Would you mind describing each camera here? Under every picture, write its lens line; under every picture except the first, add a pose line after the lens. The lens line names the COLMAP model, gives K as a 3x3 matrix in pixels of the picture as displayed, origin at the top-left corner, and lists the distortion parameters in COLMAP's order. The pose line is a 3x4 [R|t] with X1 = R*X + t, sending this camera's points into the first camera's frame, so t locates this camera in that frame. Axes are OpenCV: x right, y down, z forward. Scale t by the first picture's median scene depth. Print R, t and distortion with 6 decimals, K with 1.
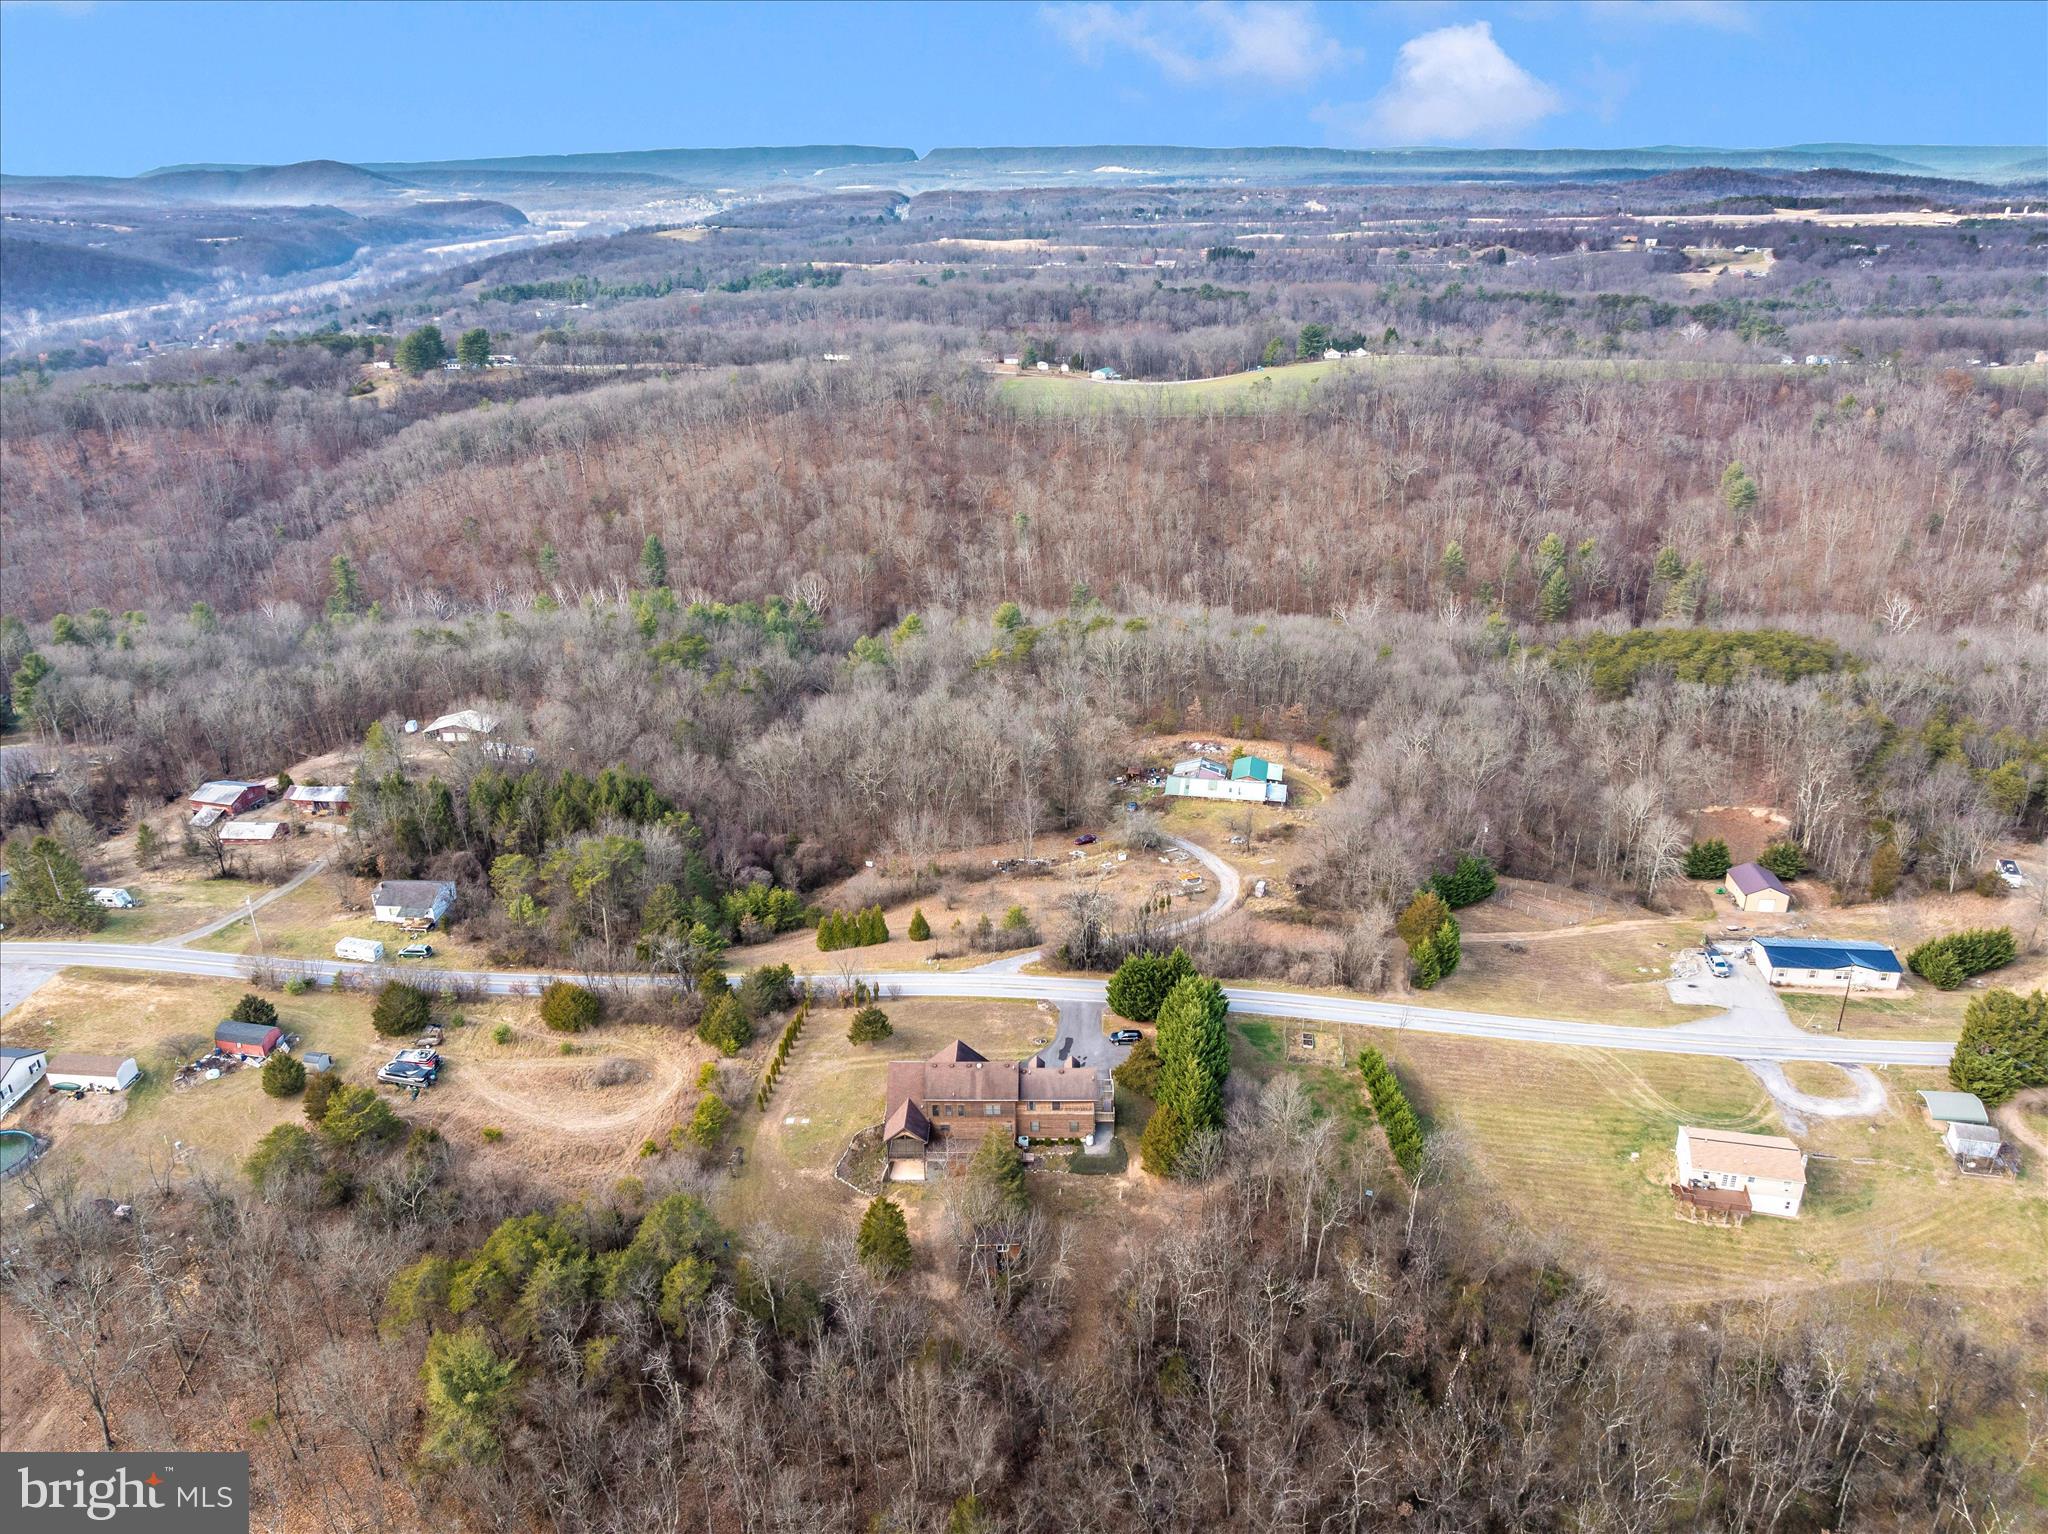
lens RADIAL K [[1441.1, 0, 1022.7], [0, 1441.1, 763.8], [0, 0, 1]] dist [-0.032137, 0.002254]
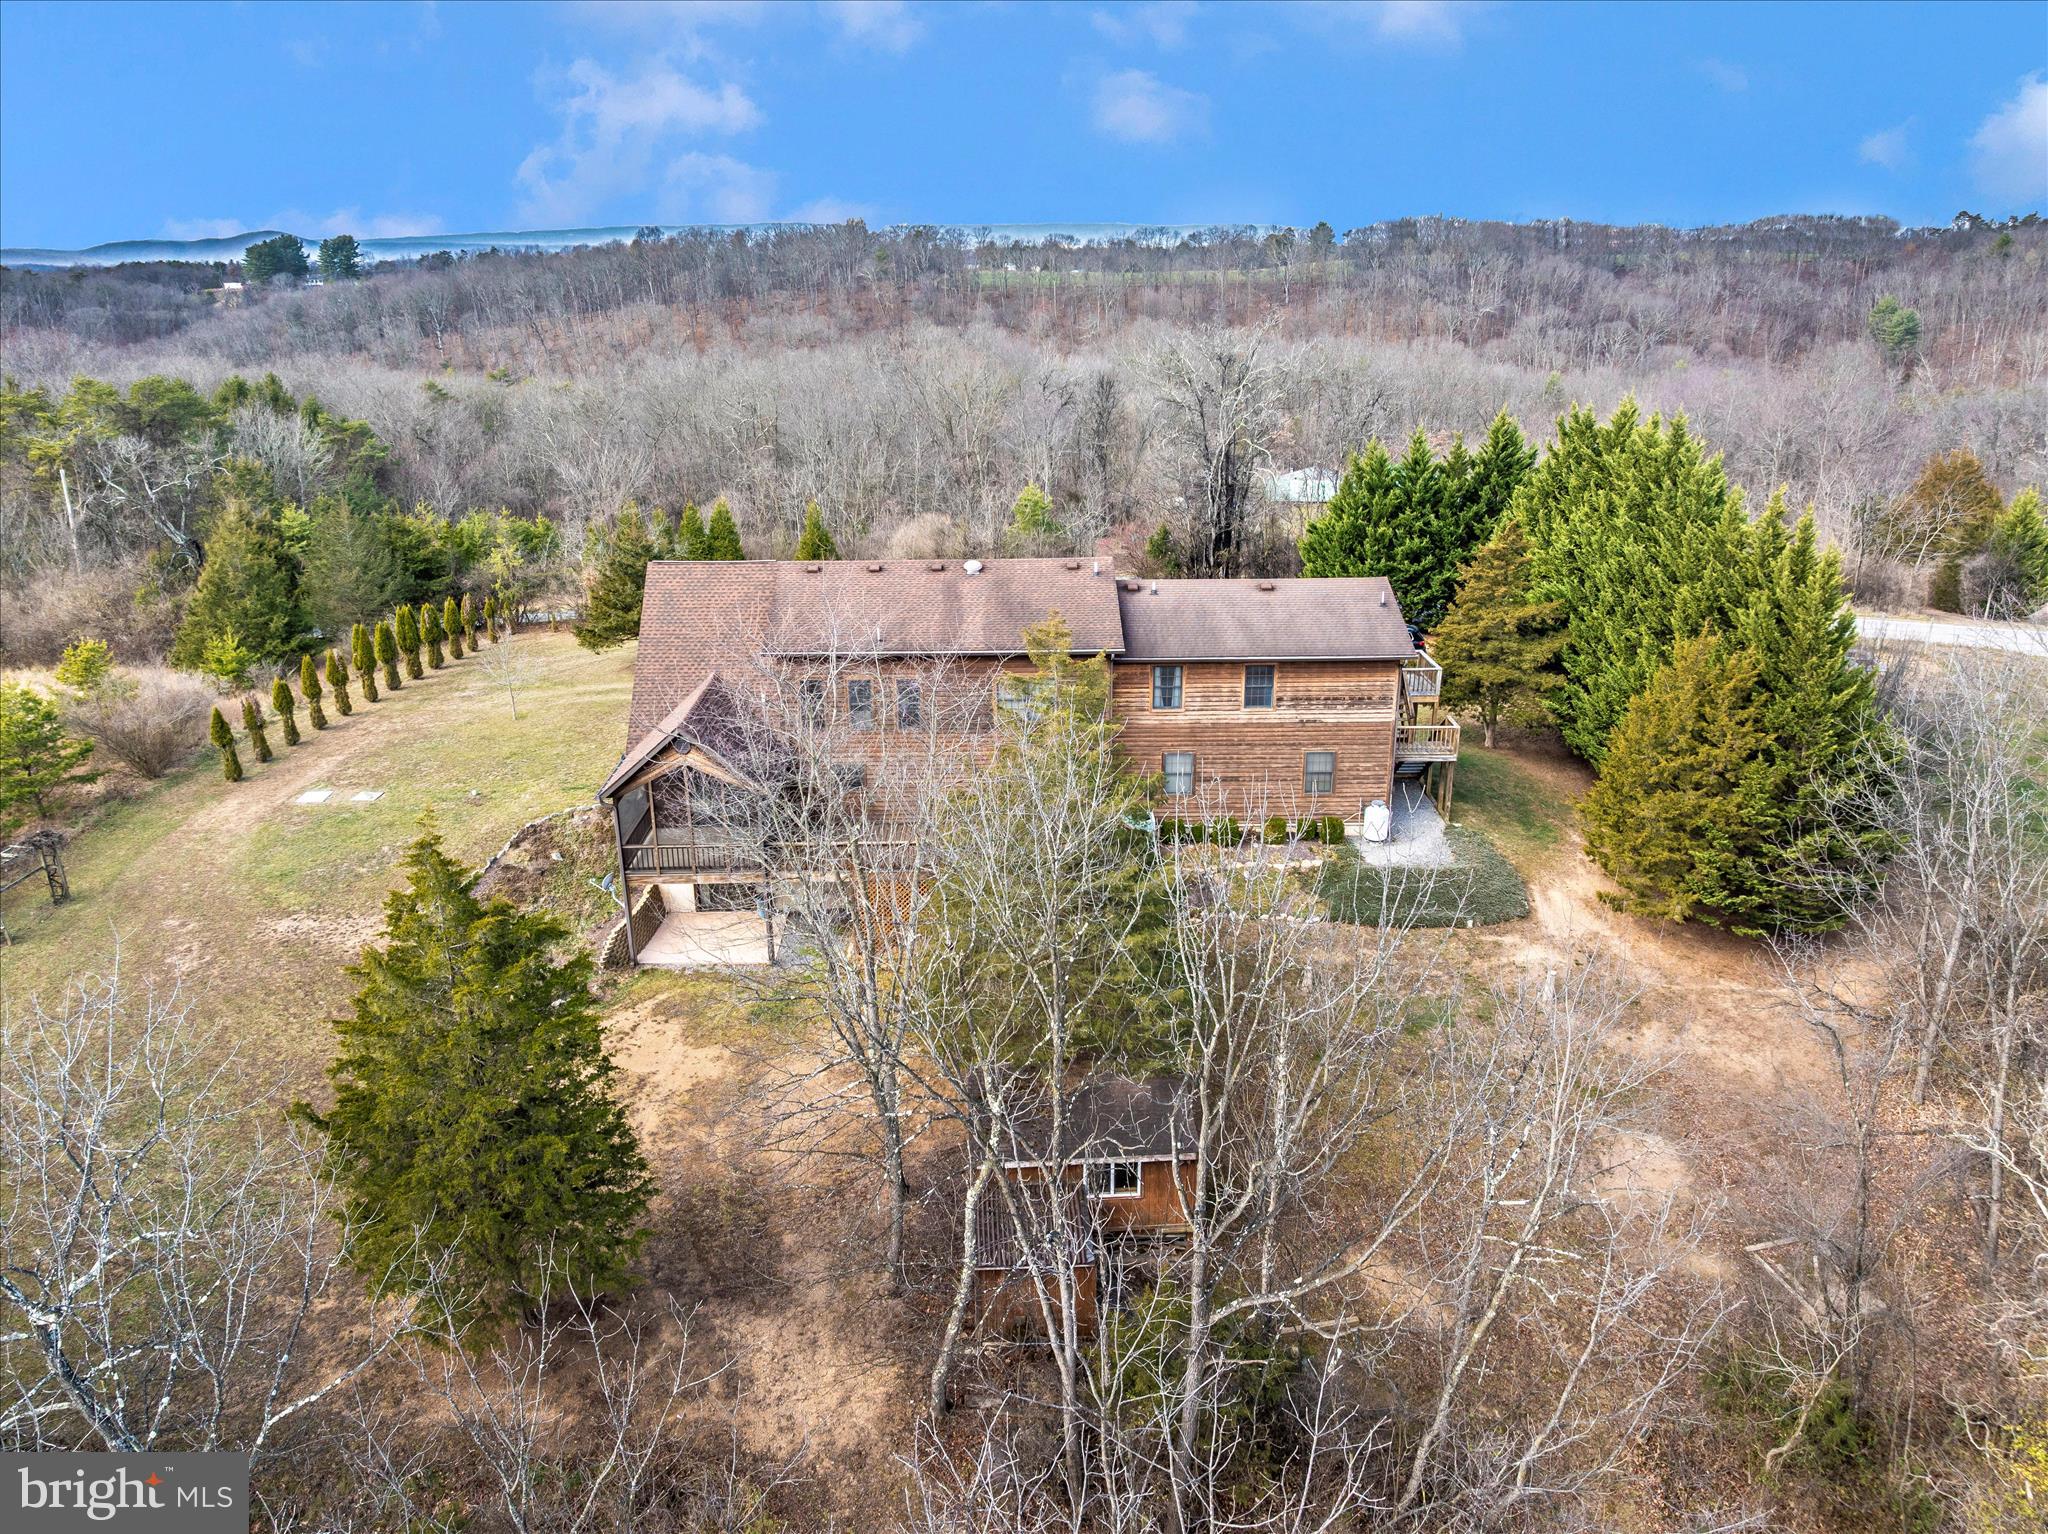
lens RADIAL K [[1441.1, 0, 1024.6], [0, 1441.1, 769.5], [0, 0, 1]] dist [-0.032137, 0.002254]
pose [[0.999482, -0.008332, 0.031079, -0.029581], [0.009737, 0.998925, -0.045332, 0.265923], [-0.030668, 0.045611, 0.998488, 0.734495]]
